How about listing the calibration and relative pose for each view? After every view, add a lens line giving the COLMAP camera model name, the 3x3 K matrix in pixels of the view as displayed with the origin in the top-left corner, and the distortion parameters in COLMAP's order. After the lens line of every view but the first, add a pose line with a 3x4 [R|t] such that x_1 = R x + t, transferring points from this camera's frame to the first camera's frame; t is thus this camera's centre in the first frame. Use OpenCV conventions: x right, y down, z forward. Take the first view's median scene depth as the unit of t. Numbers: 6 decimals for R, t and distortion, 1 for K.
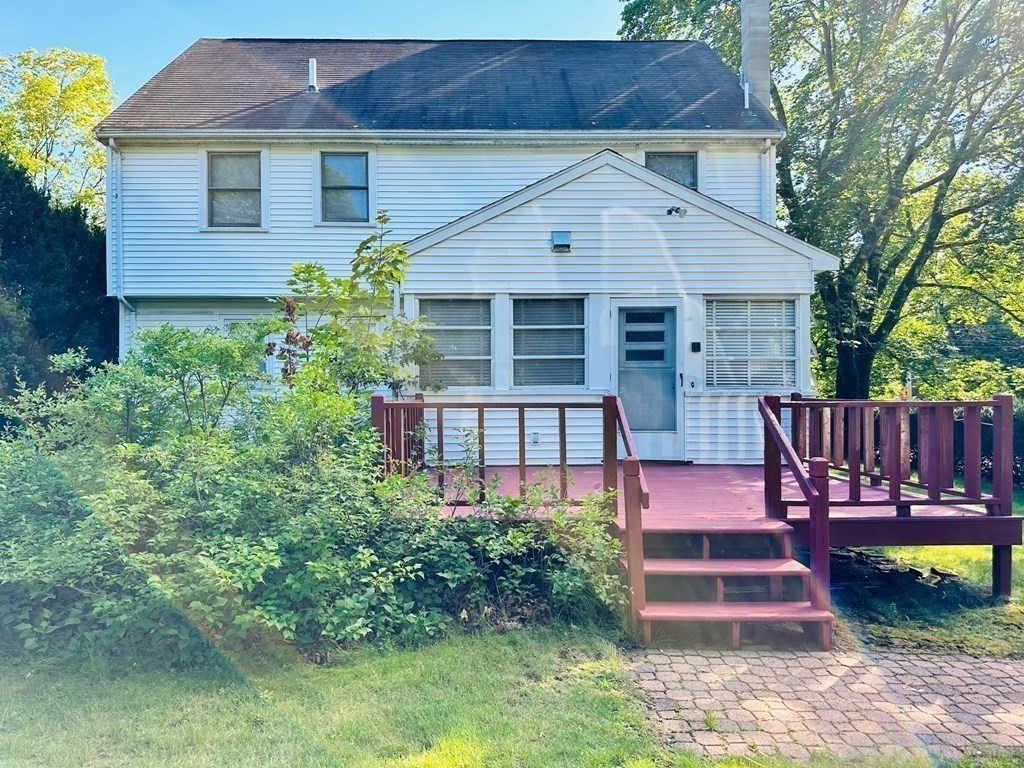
lens RADIAL K [[725.8, 0, 506.1], [0, 725.8, 383.3], [0, 0, 1]] dist [0.018594, -0.009981]
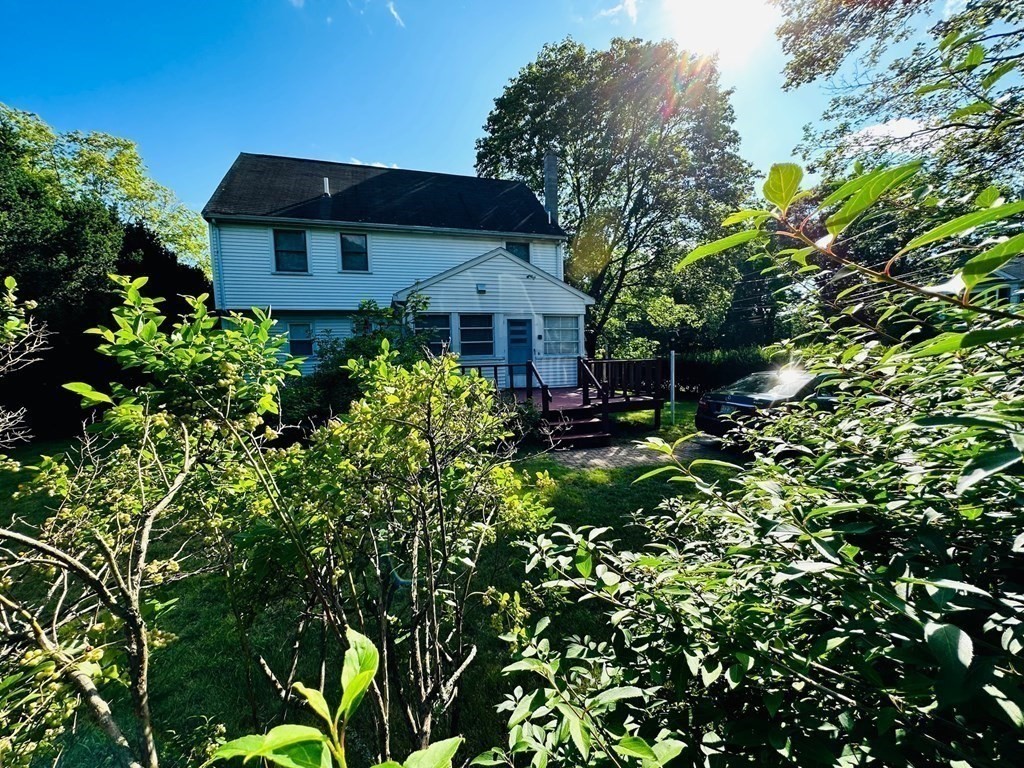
lens RADIAL K [[410.1, 0, 509.1], [0, 410.1, 380.2], [0, 0, 1]] dist [0.002733, -0.000229]
pose [[0.960293, -0.038286, 0.276353, -0.187867], [0.017647, 0.996891, 0.076786, -0.014897], [-0.278434, -0.068861, 0.957984, -0.216065]]
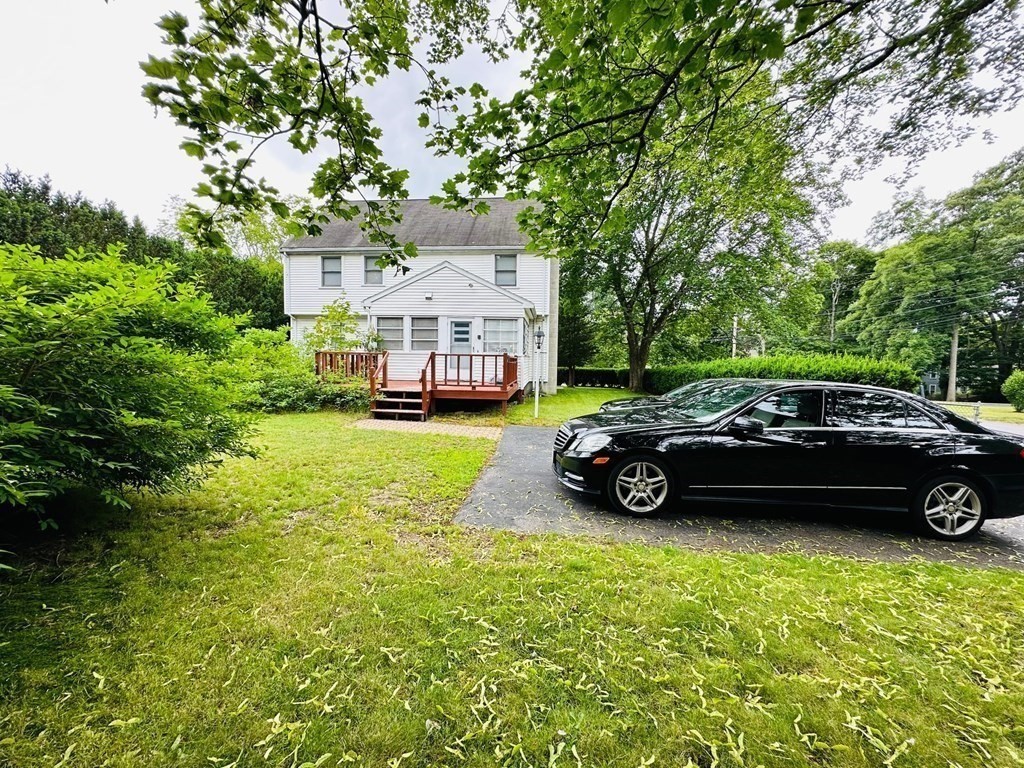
lens RADIAL K [[410.1, 0, 511.7], [0, 410.1, 385.0], [0, 0, 1]] dist [0.002733, -0.000229]
pose [[0.990101, 0.033642, -0.136262, 0.560632], [-0.026237, 0.998098, 0.055783, 0.035113], [0.137880, -0.051655, 0.989101, -0.420098]]
